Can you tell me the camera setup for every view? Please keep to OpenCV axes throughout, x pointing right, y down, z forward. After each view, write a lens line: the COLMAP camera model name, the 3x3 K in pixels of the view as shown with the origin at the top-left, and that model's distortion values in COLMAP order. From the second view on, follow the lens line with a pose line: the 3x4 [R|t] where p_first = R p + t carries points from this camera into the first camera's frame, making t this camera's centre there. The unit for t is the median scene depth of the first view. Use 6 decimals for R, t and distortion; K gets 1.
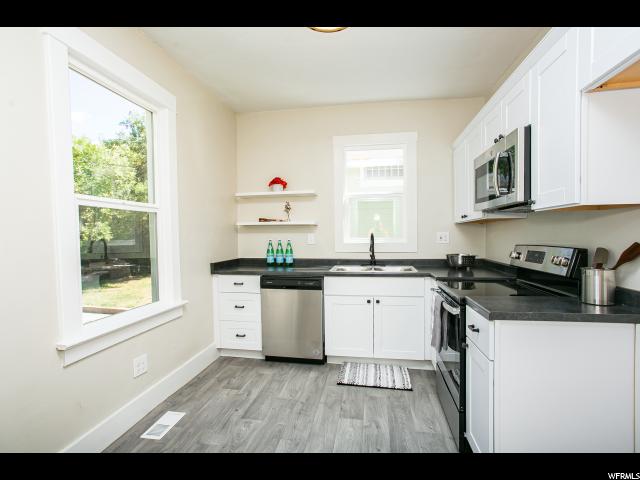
lens RADIAL K [[322.7, 0, 320.0], [0, 322.7, 240.0], [0, 0, 1]] dist [0.000097, 0.000272]
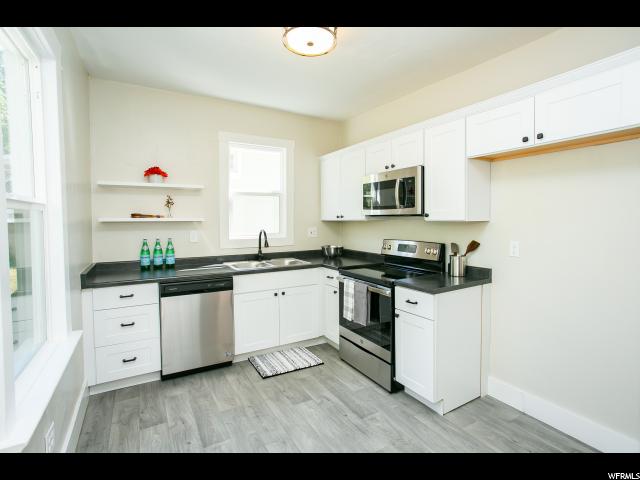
lens RADIAL K [[309.7, 0, 319.4], [0, 309.7, 222.8], [0, 0, 1]] dist [0.000179, 0.000655]
pose [[0.772970, -0.000968, 0.634442, -0.377872], [0.007263, 0.999947, -0.007324, -0.039669], [-0.634401, 0.010269, 0.772936, 0.094752]]
